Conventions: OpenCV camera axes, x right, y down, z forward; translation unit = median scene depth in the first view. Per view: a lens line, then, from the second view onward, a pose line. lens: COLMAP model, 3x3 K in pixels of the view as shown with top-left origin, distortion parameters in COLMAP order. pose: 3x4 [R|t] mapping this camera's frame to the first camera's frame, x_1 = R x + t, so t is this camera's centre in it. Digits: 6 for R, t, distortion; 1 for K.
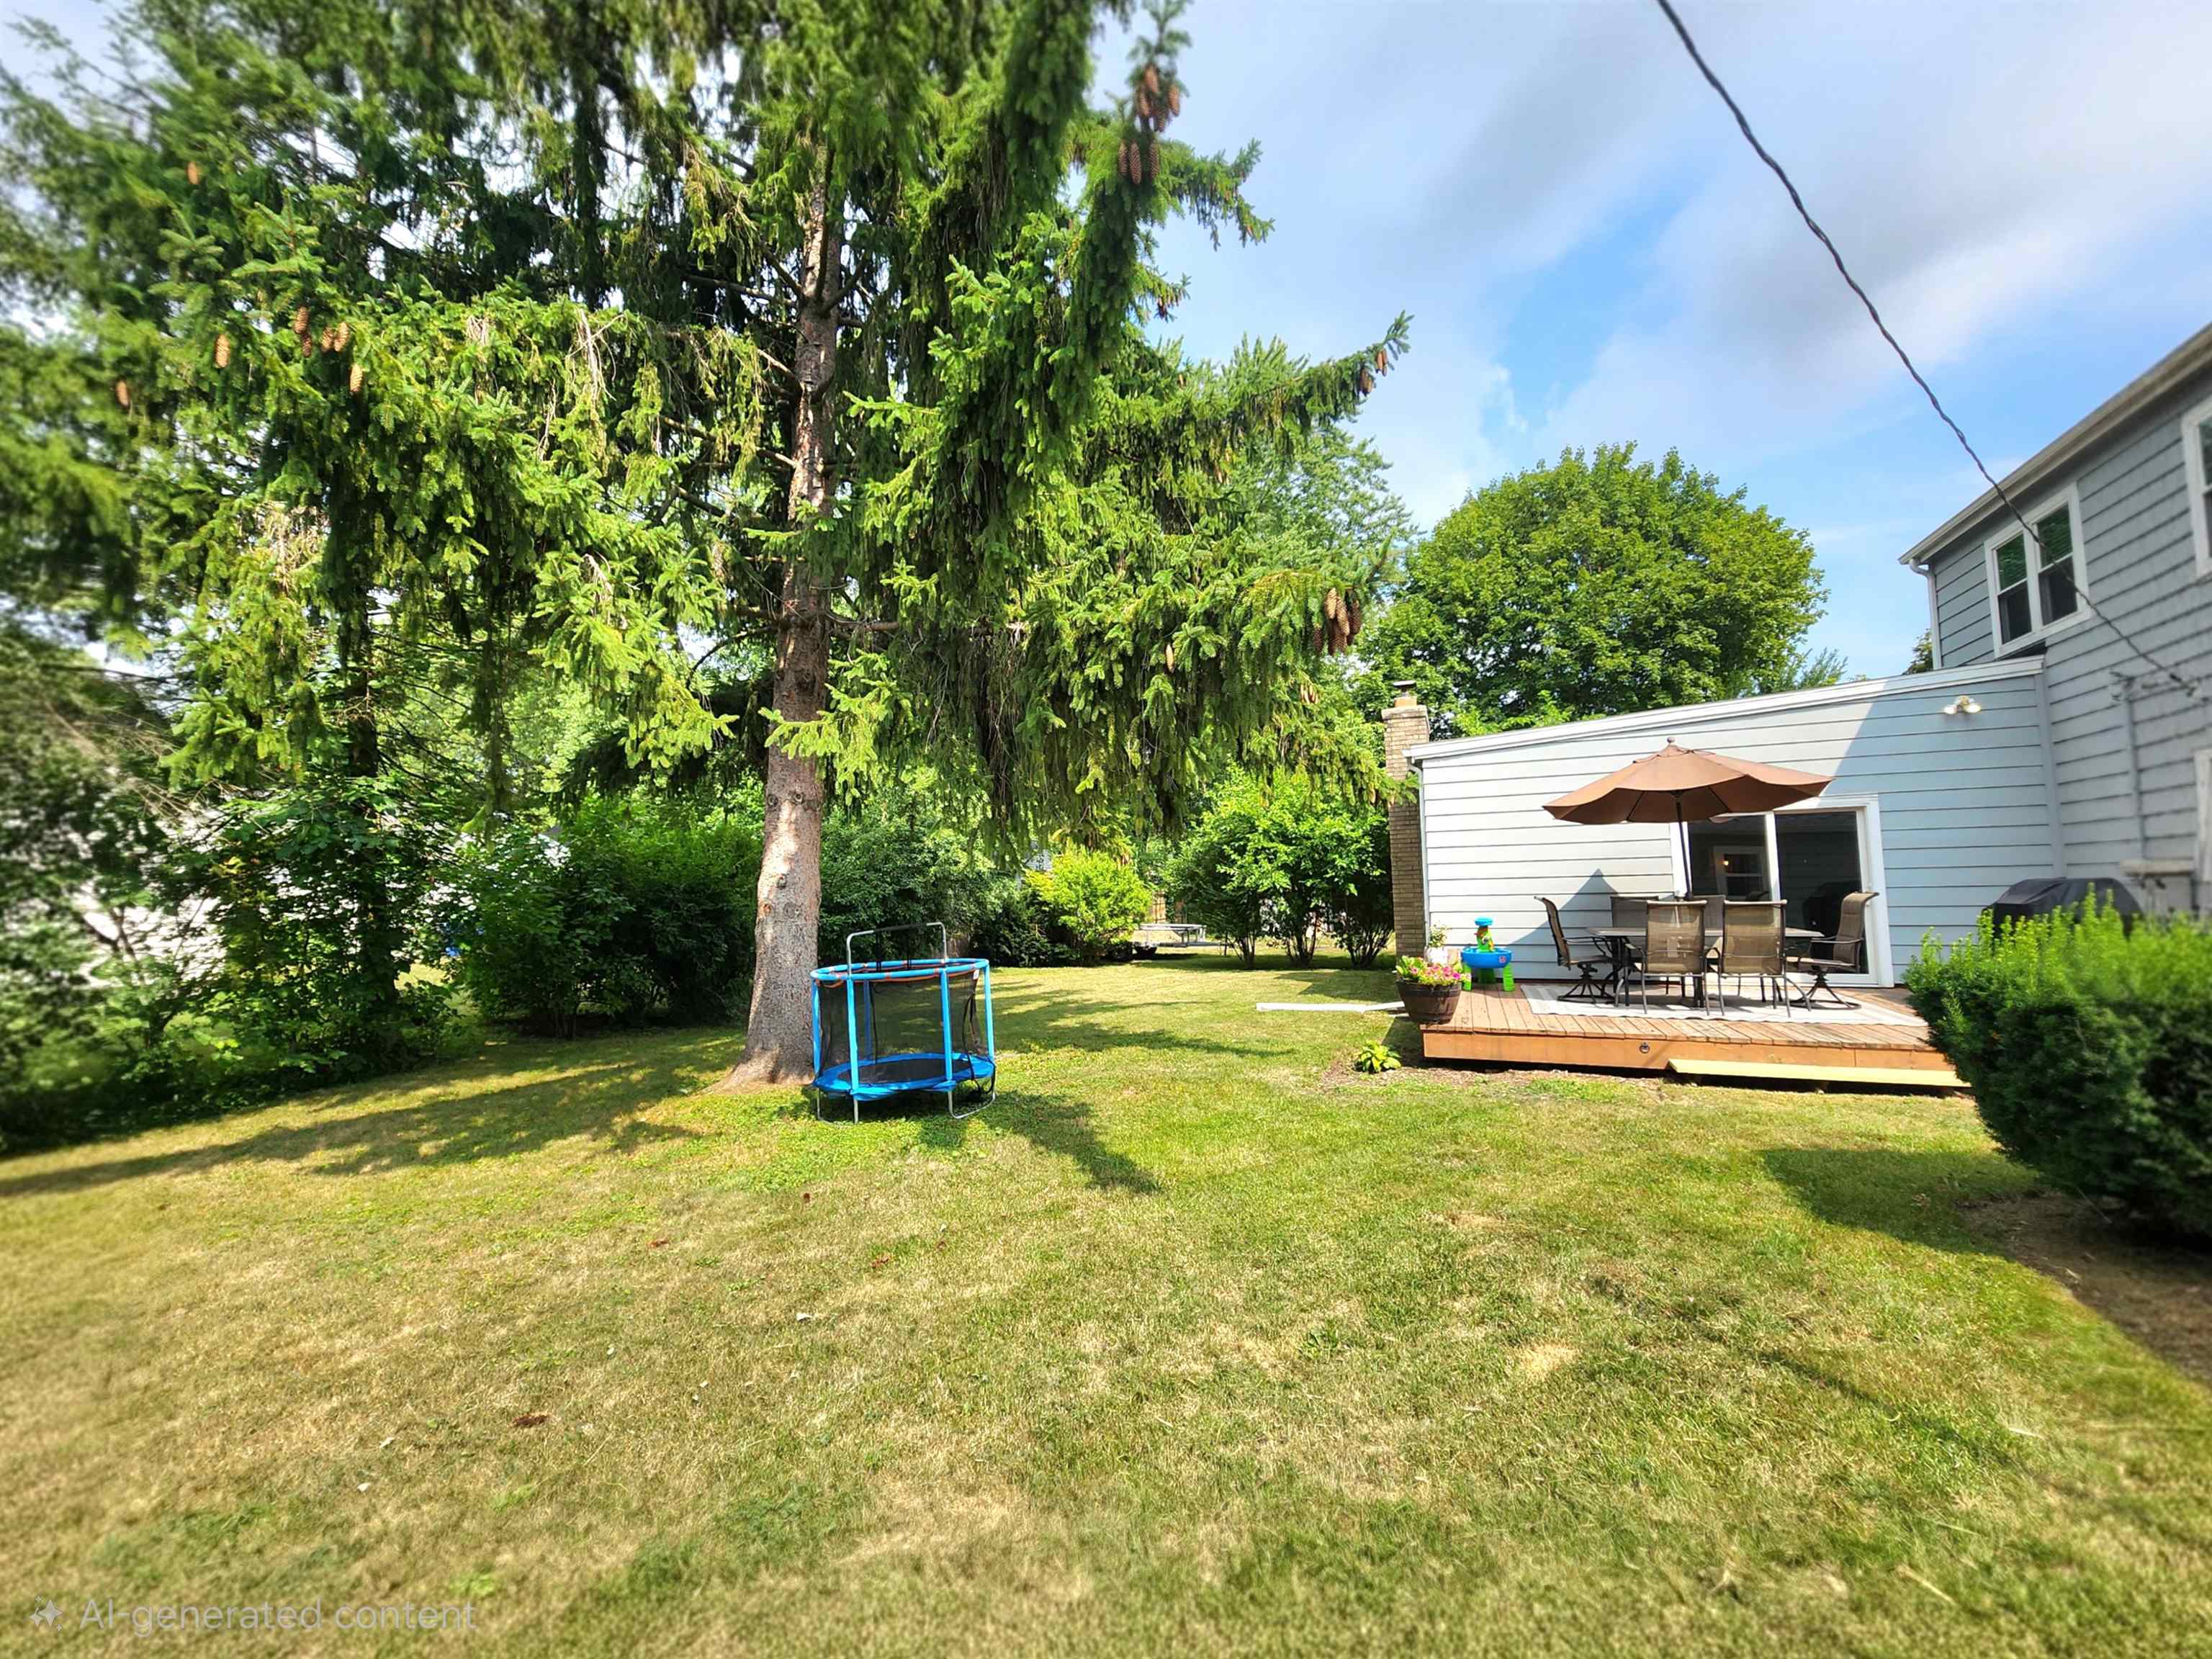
lens RADIAL K [[906.0, 0, 1101.0], [0, 906.0, 835.6], [0, 0, 1]] dist [-0.002184, 0.000827]
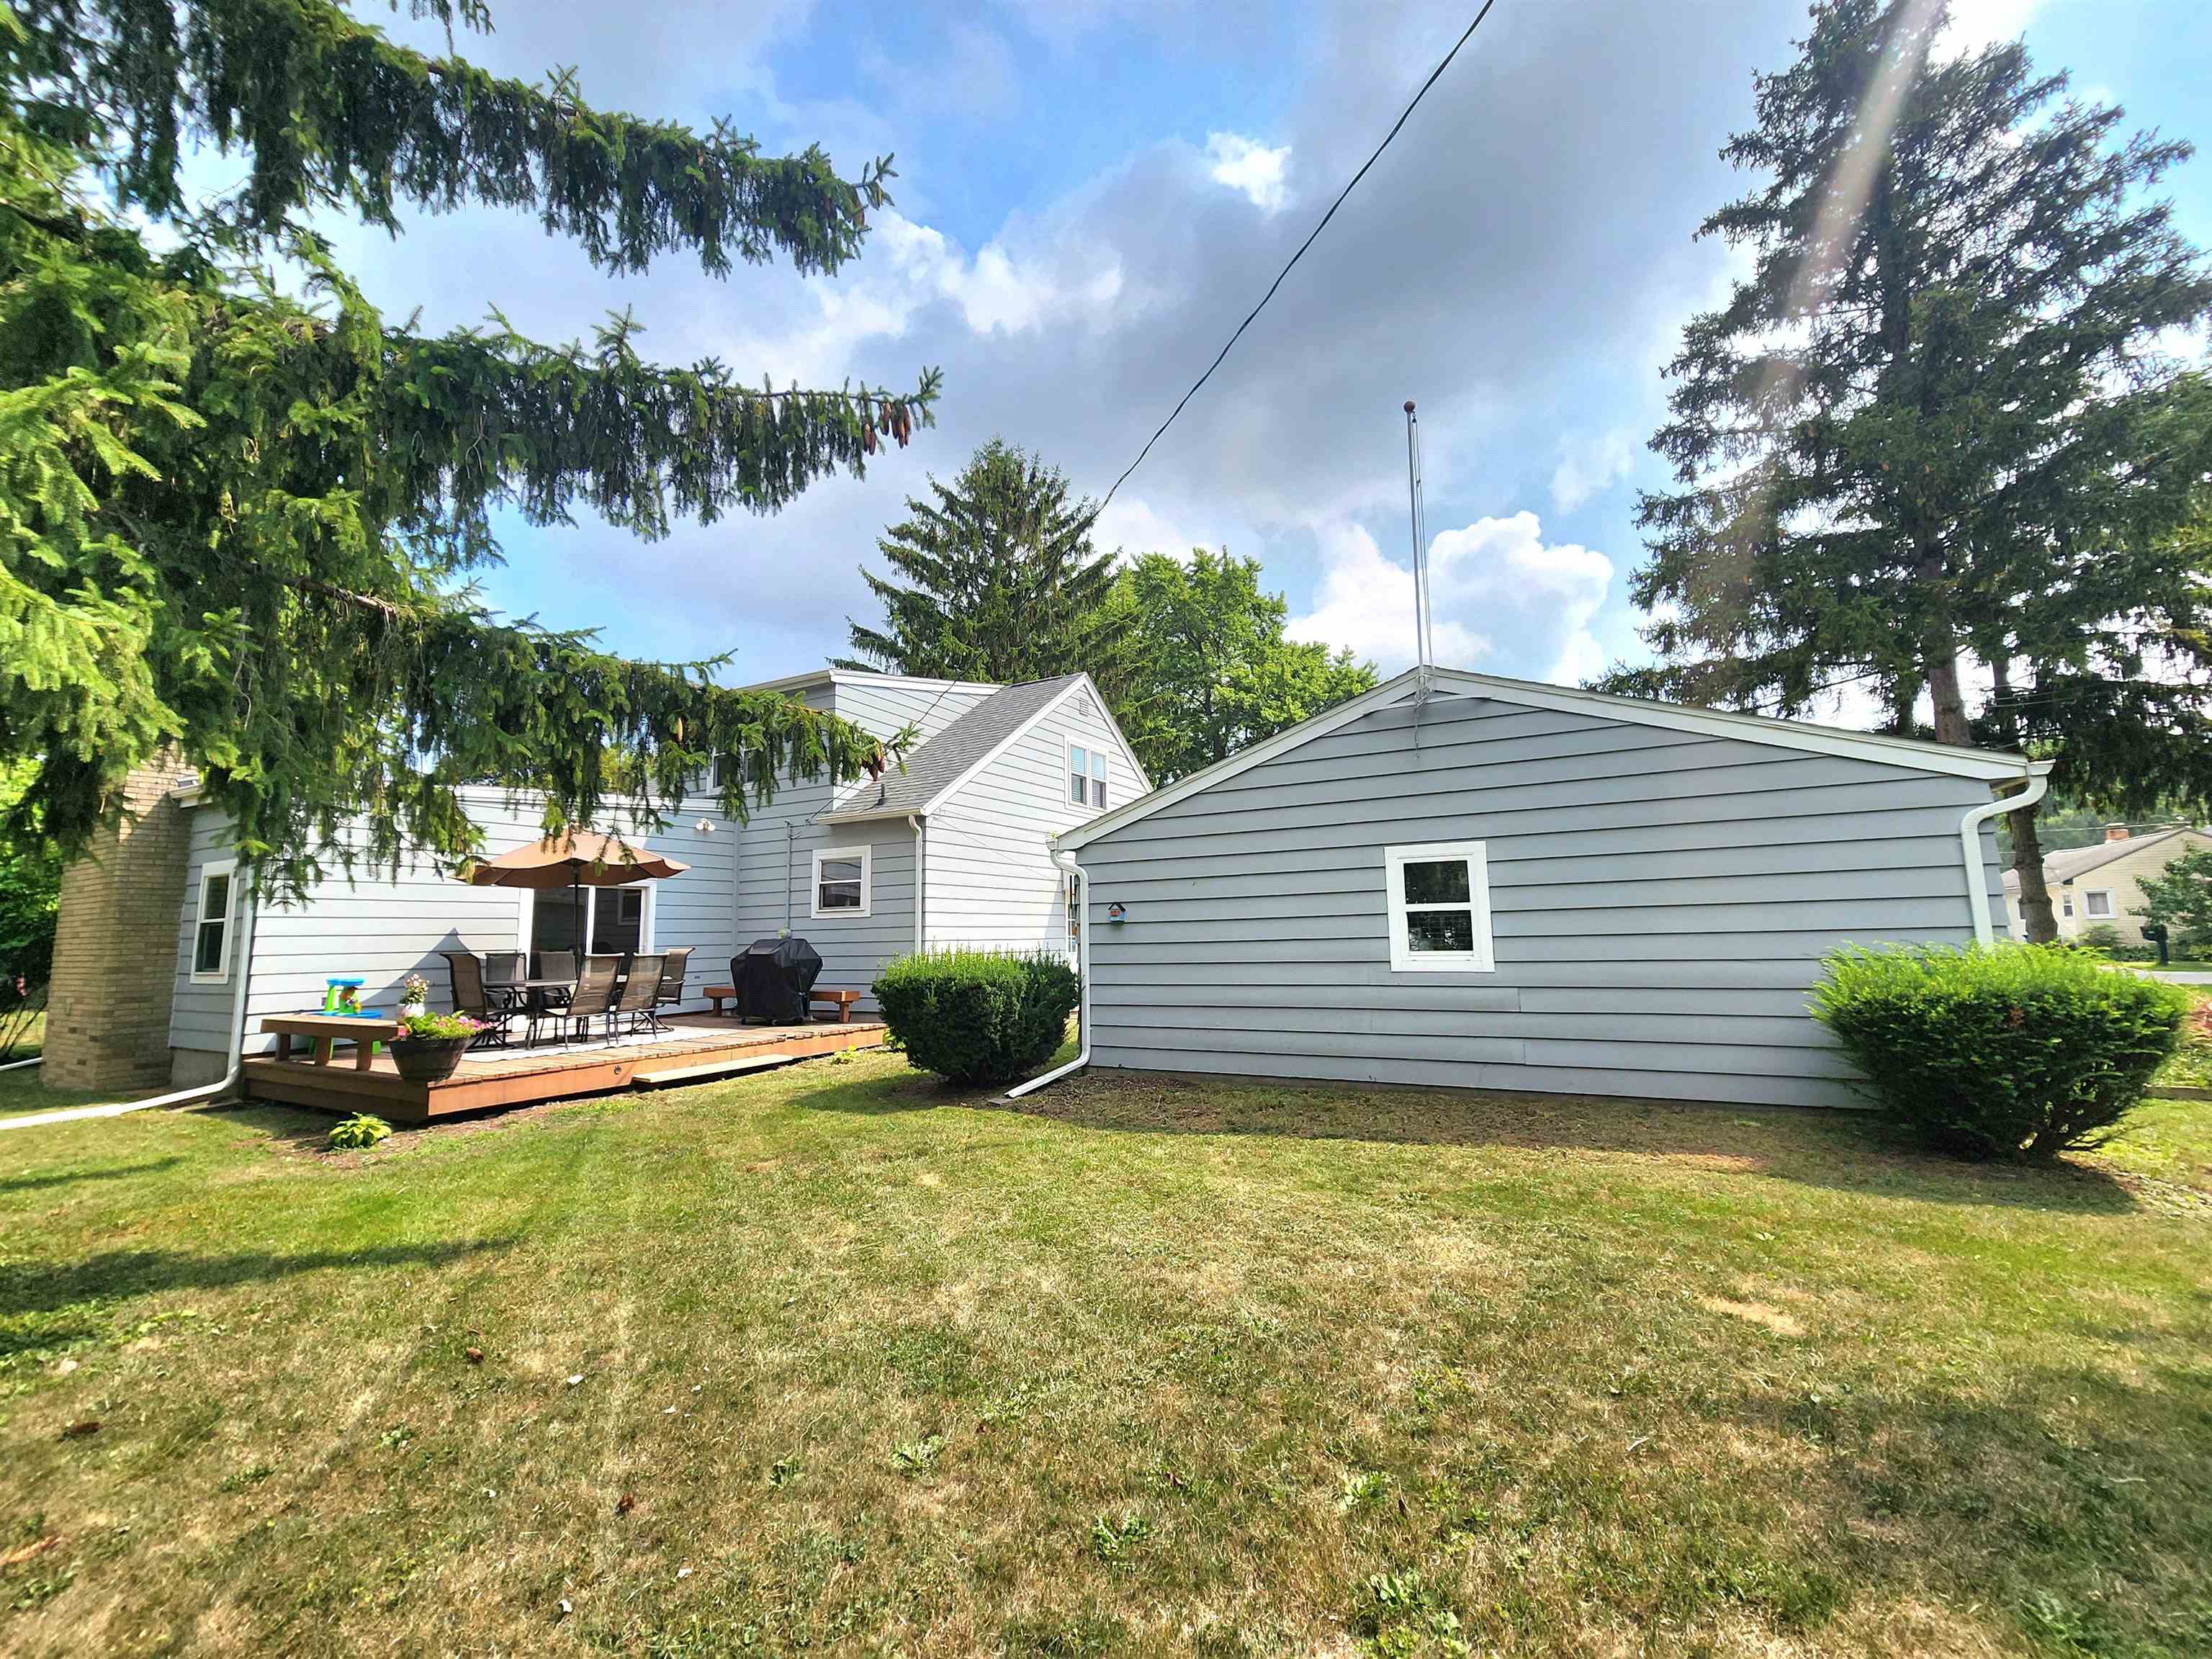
lens RADIAL K [[906.0, 0, 1101.4], [0, 906.0, 825.6], [0, 0, 1]] dist [-0.002184, 0.000827]
pose [[0.137152, 0.134310, 0.981402, -0.542082], [-0.045624, 0.990570, -0.129188, 0.028333], [-0.989499, -0.027057, 0.141986, 0.154693]]
